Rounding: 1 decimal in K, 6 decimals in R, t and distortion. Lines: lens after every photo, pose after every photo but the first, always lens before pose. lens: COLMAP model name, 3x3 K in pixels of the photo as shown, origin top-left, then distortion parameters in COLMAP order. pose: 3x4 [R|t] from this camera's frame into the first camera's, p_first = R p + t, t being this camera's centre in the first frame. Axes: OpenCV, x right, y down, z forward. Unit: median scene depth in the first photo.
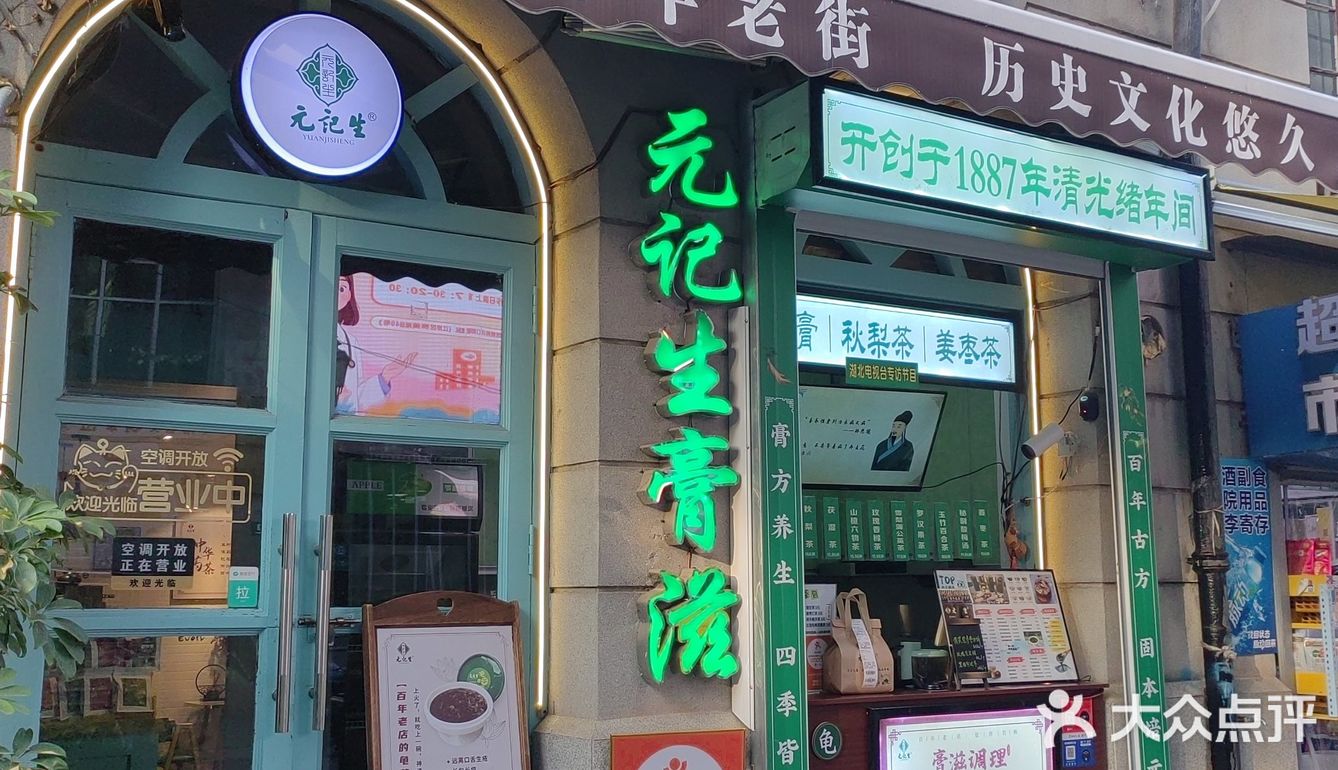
lens RADIAL K [[1380.2, 0, 669.0], [0, 1380.2, 385.0], [0, 0, 1]] dist [-0.079704, 0.295997]
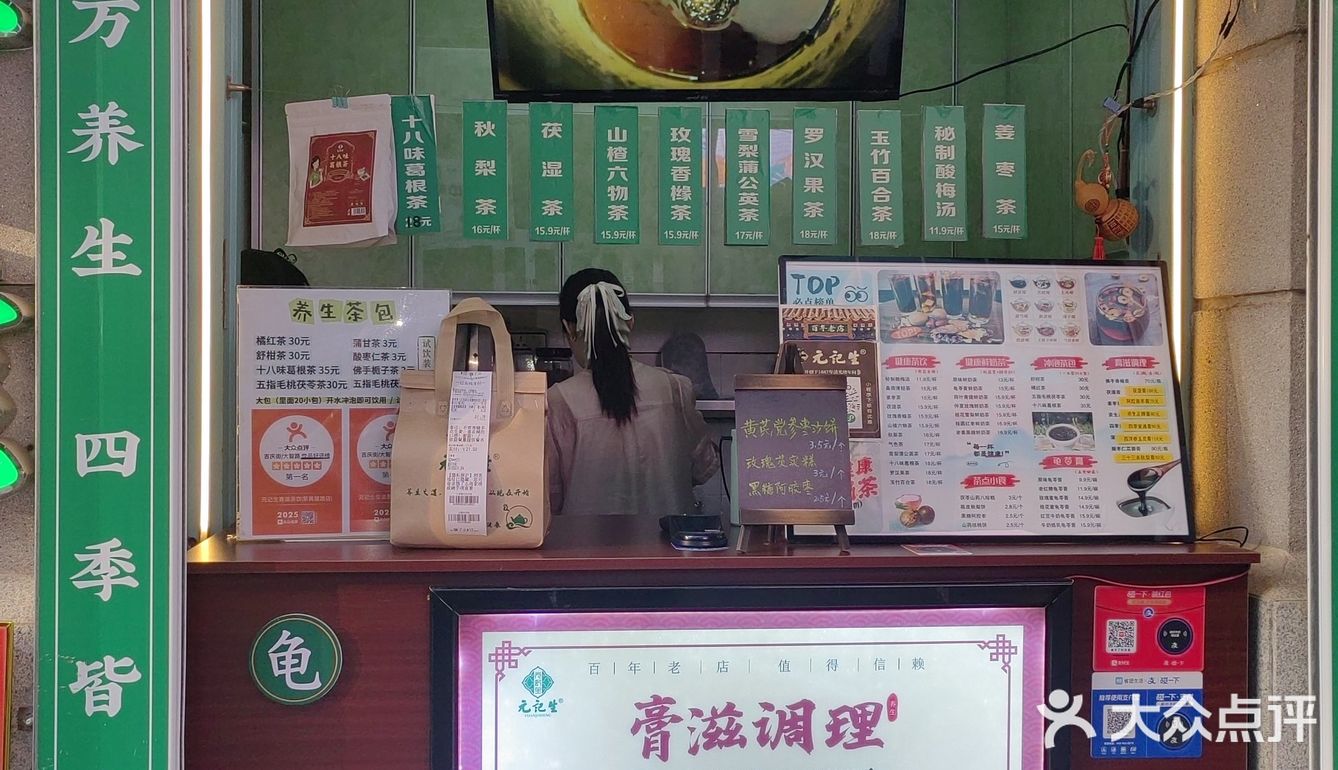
lens RADIAL K [[1380.2, 0, 669.0], [0, 1380.2, 385.0], [0, 0, 1]] dist [-0.079704, 0.295997]
pose [[0.892522, 0.011374, -0.450860, 0.375397], [0.060720, 0.987550, 0.145114, 0.116947], [0.446897, -0.156894, 0.880720, 0.656096]]
